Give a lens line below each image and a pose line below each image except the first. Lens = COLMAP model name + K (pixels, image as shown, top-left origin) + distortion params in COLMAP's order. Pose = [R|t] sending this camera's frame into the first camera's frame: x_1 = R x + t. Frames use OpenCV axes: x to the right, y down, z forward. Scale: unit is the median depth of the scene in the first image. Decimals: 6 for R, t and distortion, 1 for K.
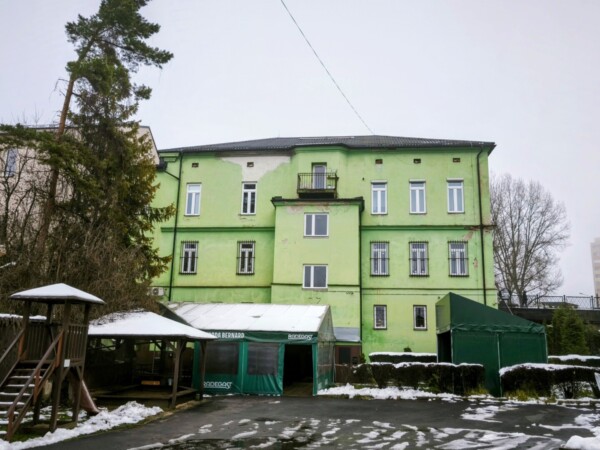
lens RADIAL K [[525.3, 0, 304.9], [0, 525.3, 230.0], [0, 0, 1]] dist [0.028770, 0.076440]
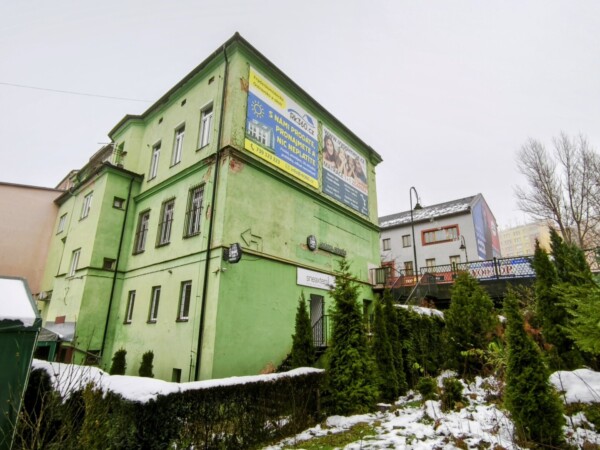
lens RADIAL K [[334.4, 0, 301.0], [0, 334.4, 229.8], [0, 0, 1]] dist [-0.002703, 0.000303]
pose [[0.820635, -0.175565, -0.543815, 0.619557], [0.125458, 0.983771, -0.128279, 0.147632], [0.557510, 0.037044, 0.829343, 0.724939]]
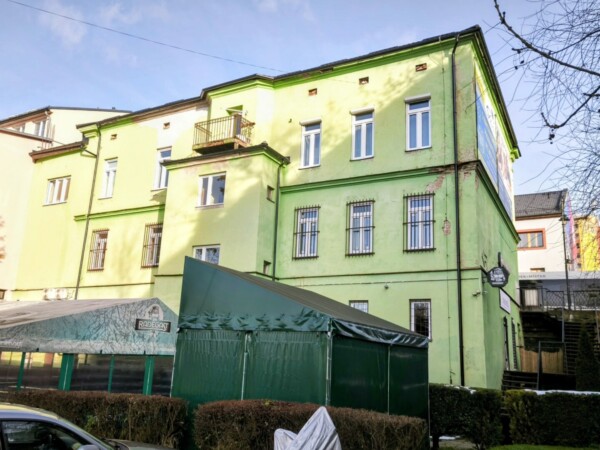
lens RADIAL K [[544.3, 0, 300.0], [0, 544.3, 225.0], [0, 0, 1]] dist [0.041085, 0.016697]
pose [[0.923617, -0.076395, -0.375626, 0.398061], [0.059685, 0.996649, -0.055941, 0.083969], [0.378641, 0.029249, 0.925081, 0.366850]]
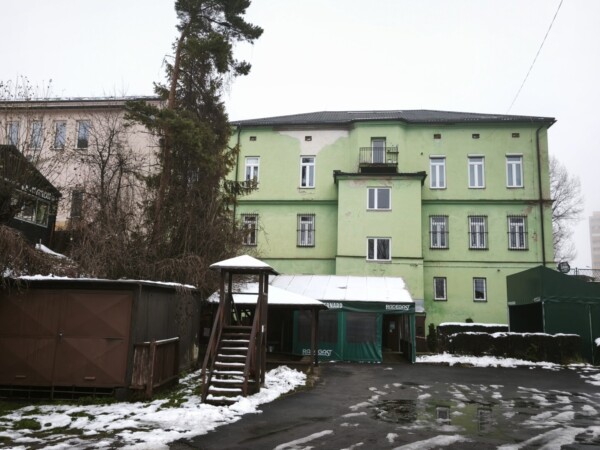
lens RADIAL K [[525.0, 0, 300.0], [0, 525.0, 225.0], [0, 0, 1]] dist [0.053169, 0.000023]
pose [[0.999924, 0.006302, 0.010584, -0.140791], [-0.006763, 0.999006, 0.044066, -0.002736], [-0.010296, -0.044134, 0.998973, -0.020917]]
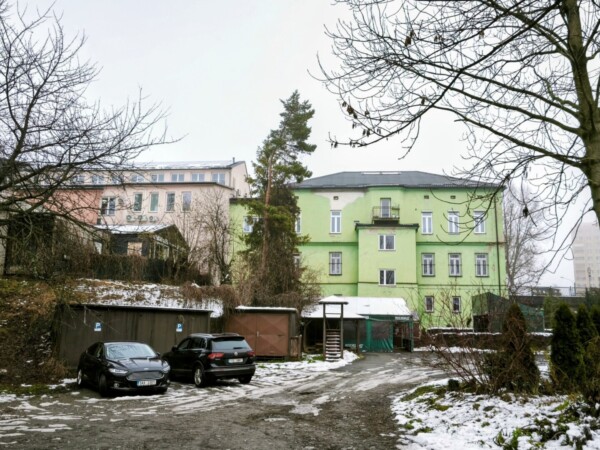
lens RADIAL K [[525.3, 0, 304.9], [0, 525.3, 230.0], [0, 0, 1]] dist [0.028770, 0.076440]
pose [[0.999598, -0.000735, 0.028341, -0.248418], [-0.000406, 0.999189, 0.040254, -0.102927], [-0.028347, -0.040249, 0.998787, -0.465899]]
